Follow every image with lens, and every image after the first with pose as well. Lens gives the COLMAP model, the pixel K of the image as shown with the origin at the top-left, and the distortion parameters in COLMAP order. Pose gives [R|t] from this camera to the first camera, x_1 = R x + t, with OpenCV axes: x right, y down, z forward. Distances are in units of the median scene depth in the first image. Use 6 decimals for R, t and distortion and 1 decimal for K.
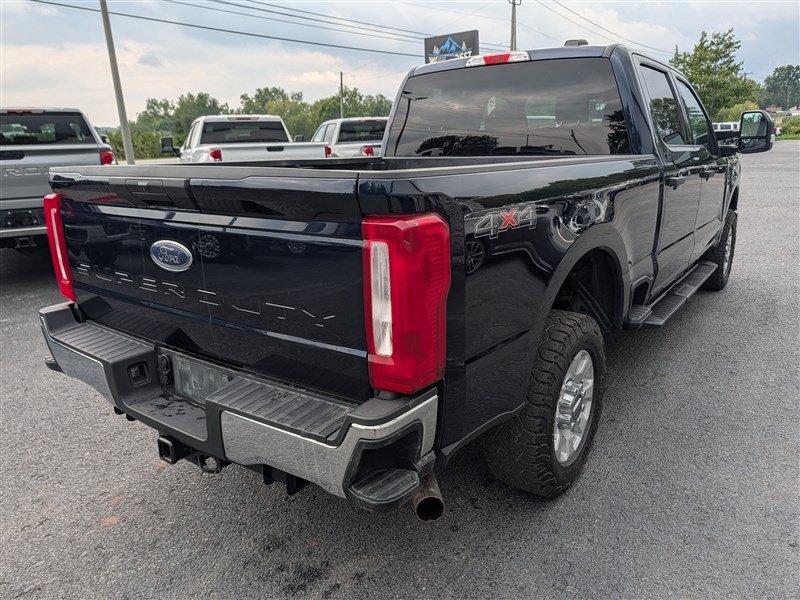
lens RADIAL K [[563.0, 0, 396.2], [0, 563.0, 295.4], [0, 0, 1]] dist [0.008387, -0.003287]
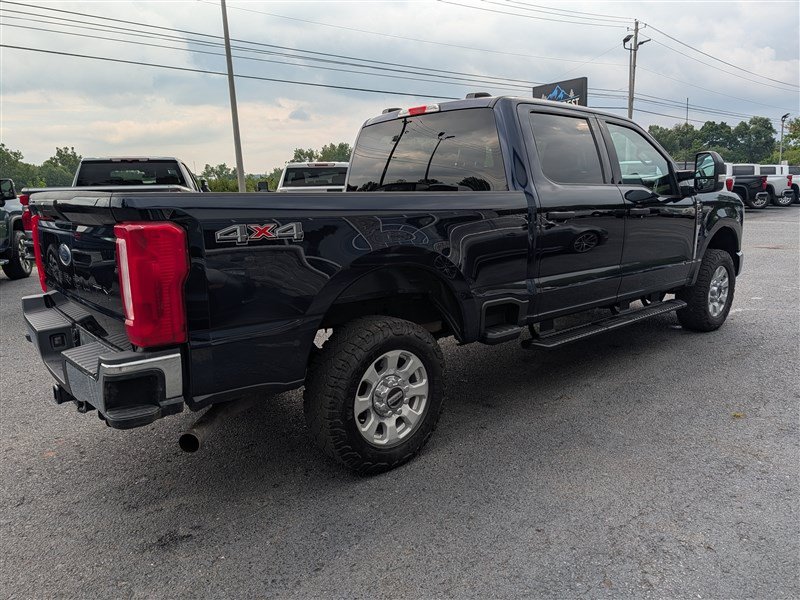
lens RADIAL K [[558.7, 0, 400.0], [0, 558.7, 300.0], [0, 0, 1]] dist [0.009550, 0.005929]
pose [[0.975243, 0.045048, -0.216497, 0.298339], [-0.059642, 0.996333, -0.061352, 0.032781], [0.212940, 0.072746, 0.974354, -0.079695]]
